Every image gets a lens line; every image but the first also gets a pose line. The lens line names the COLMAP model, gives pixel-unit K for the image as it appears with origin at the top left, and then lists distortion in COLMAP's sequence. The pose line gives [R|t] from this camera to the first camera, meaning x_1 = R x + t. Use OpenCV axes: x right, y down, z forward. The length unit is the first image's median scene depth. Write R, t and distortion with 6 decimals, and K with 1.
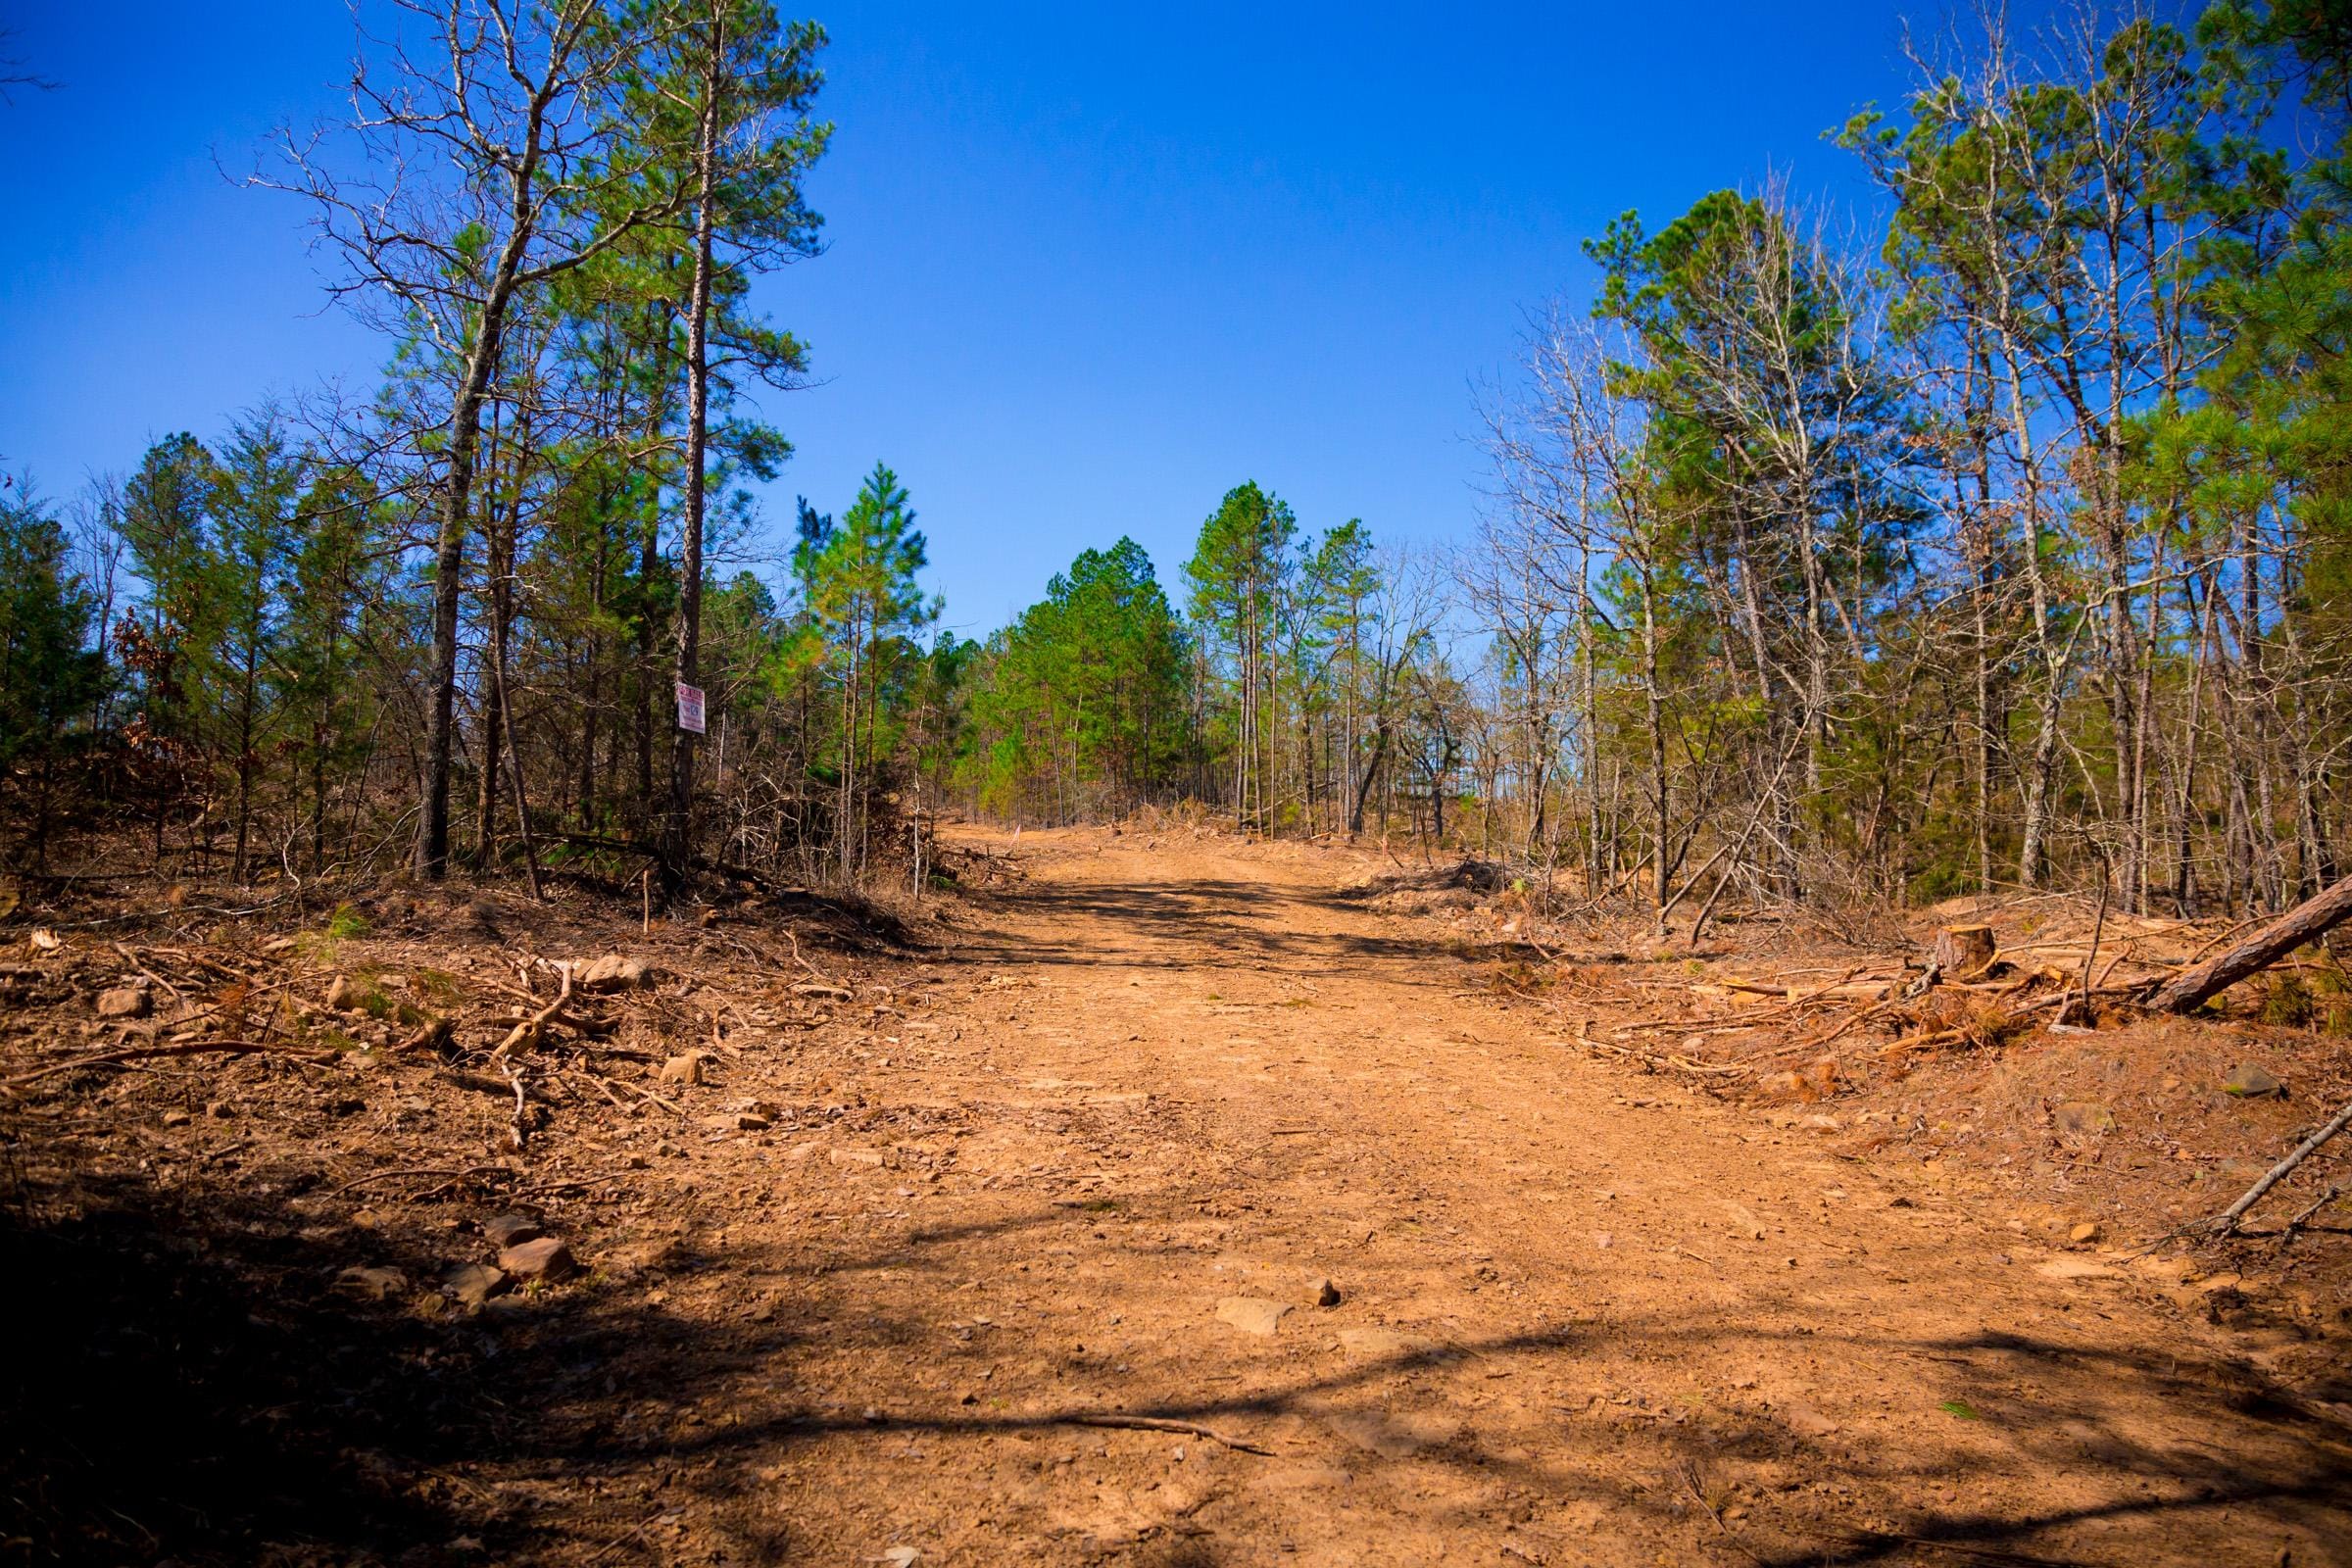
lens RADIAL K [[1547.0, 0, 1166.2], [0, 1547.0, 786.1], [0, 0, 1]] dist [-0.142946, 0.072523]
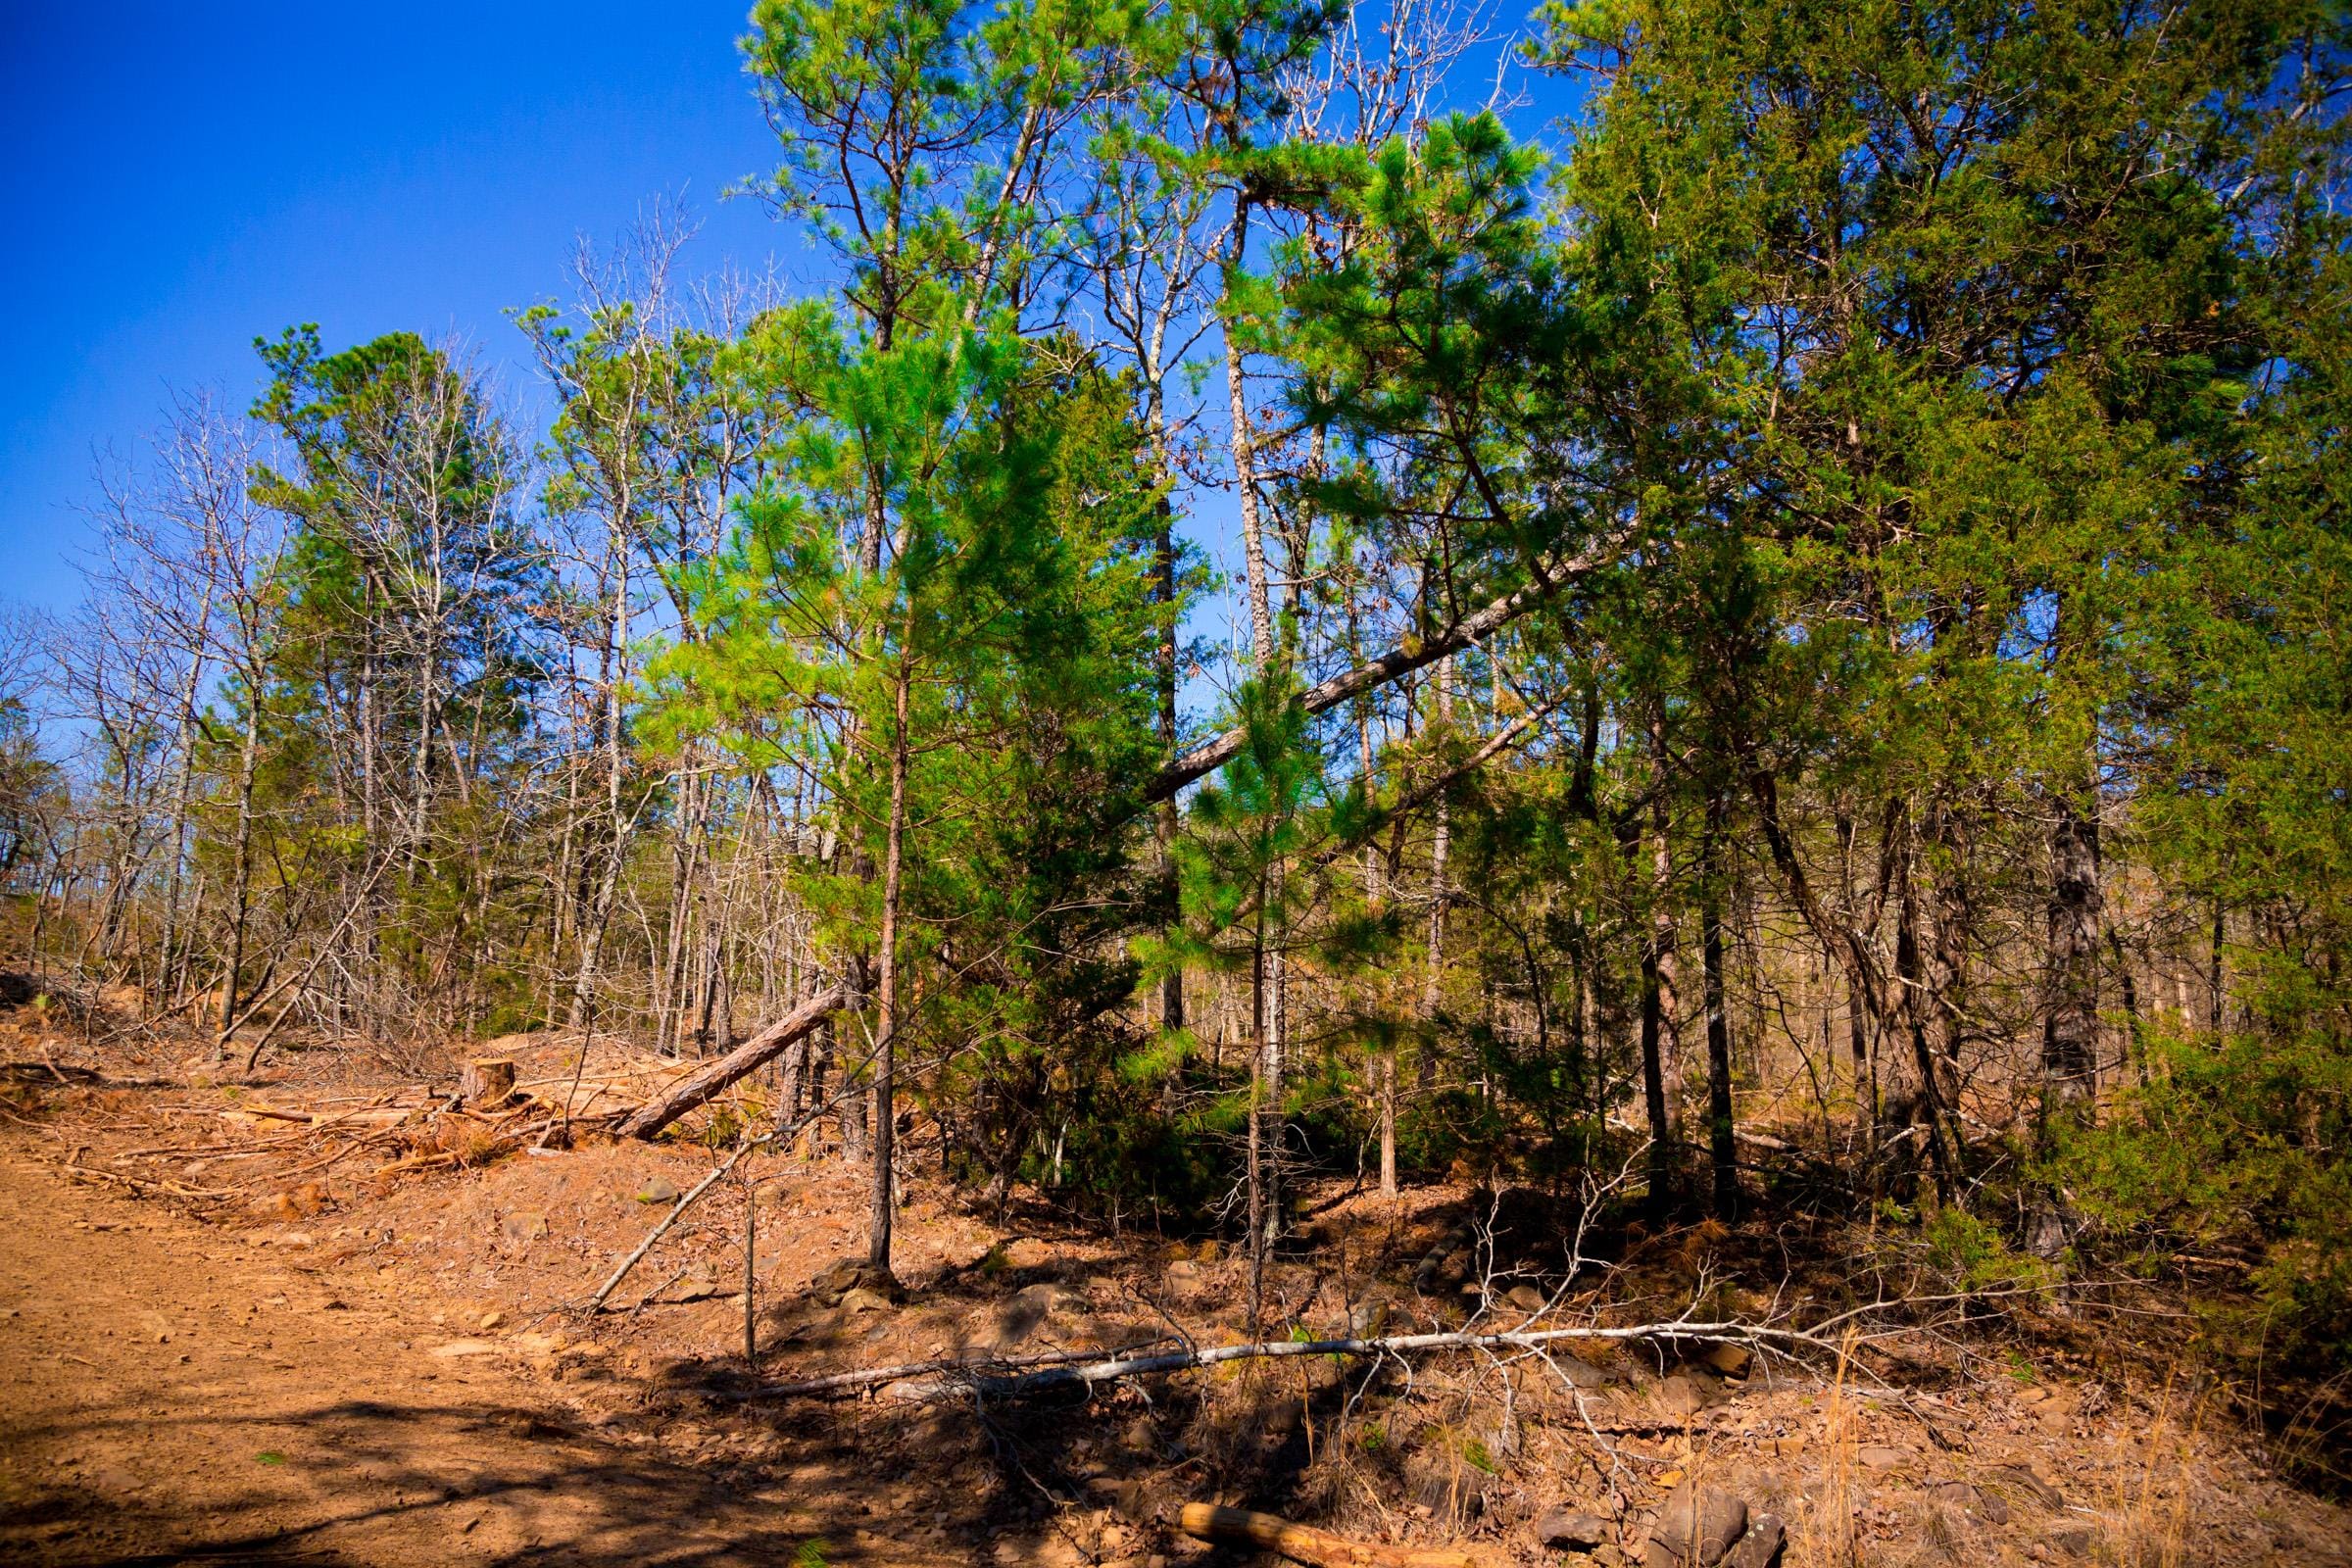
lens RADIAL K [[1547.0, 0, 1166.2], [0, 1547.0, 786.1], [0, 0, 1]] dist [-0.142946, 0.072523]
pose [[0.666638, 0.135718, 0.732922, 0.020054], [-0.070716, 0.990364, -0.119070, -0.006723], [-0.742020, 0.027547, 0.669812, -0.082148]]
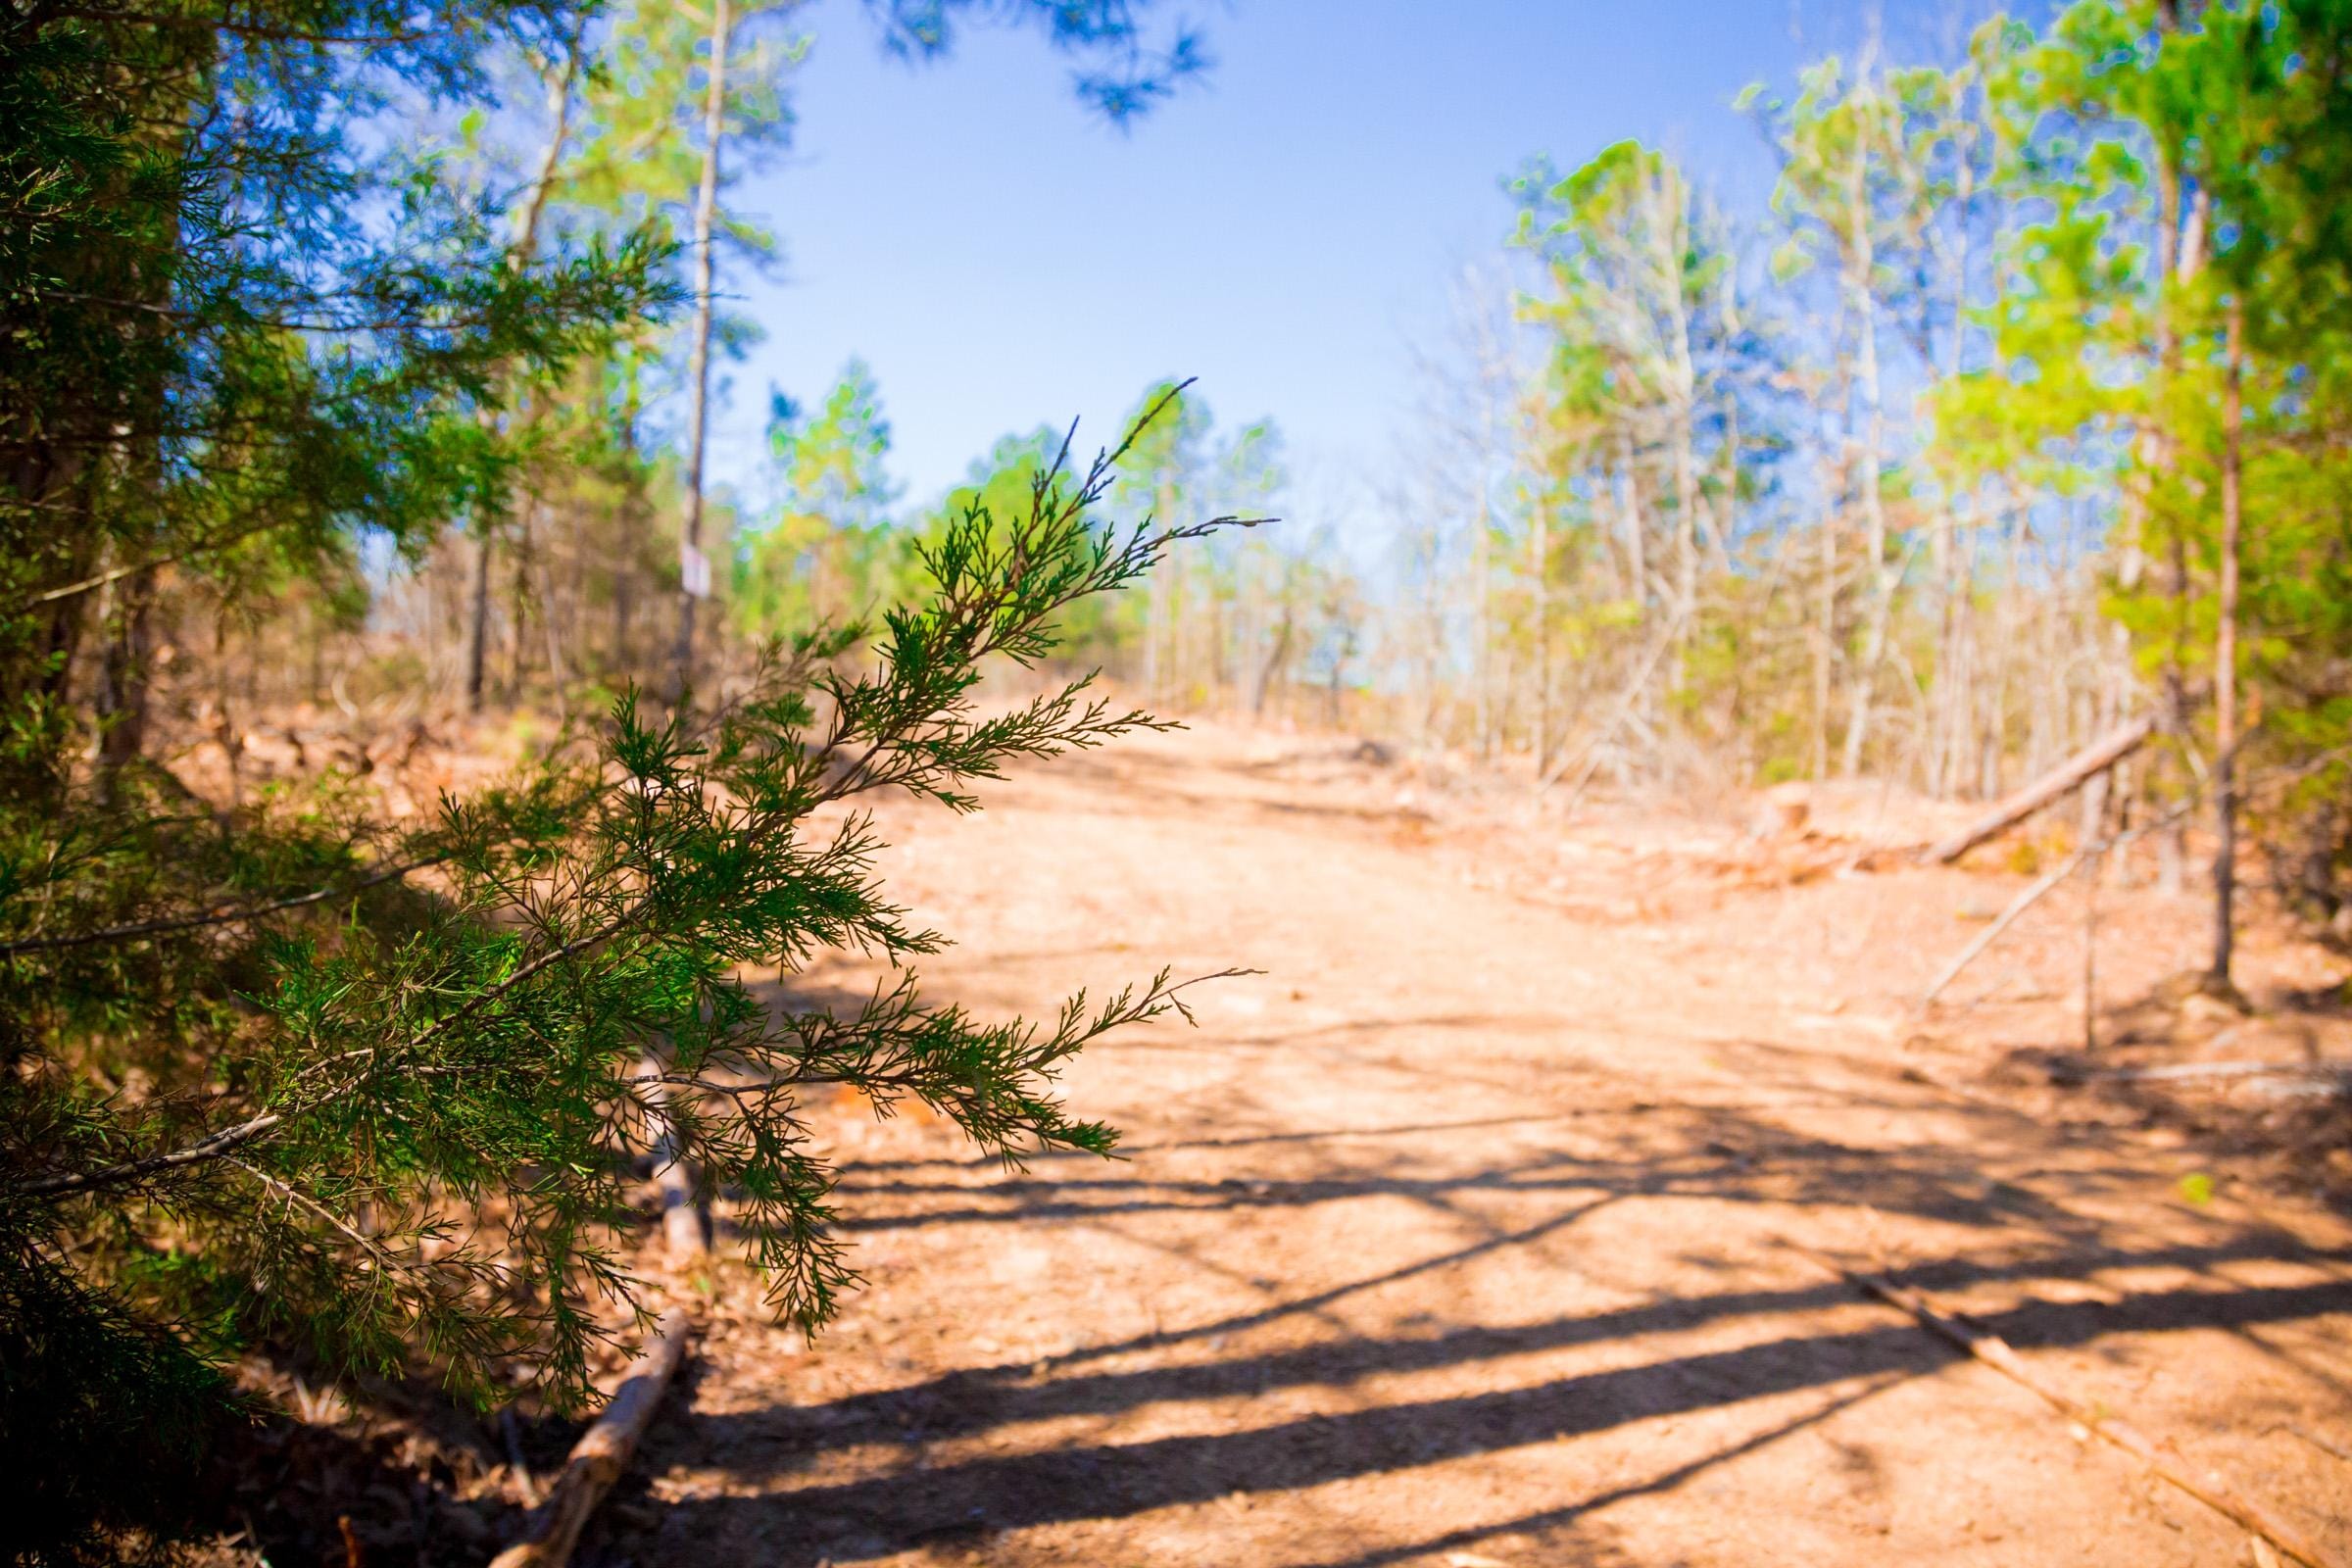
lens RADIAL K [[1547.0, 0, 1166.2], [0, 1547.0, 786.1], [0, 0, 1]] dist [-0.142946, 0.072523]
pose [[0.996751, 0.031833, 0.073986, -0.036522], [-0.037126, 0.996764, 0.071293, 0.010689], [-0.071477, -0.073808, 0.994708, -0.121583]]
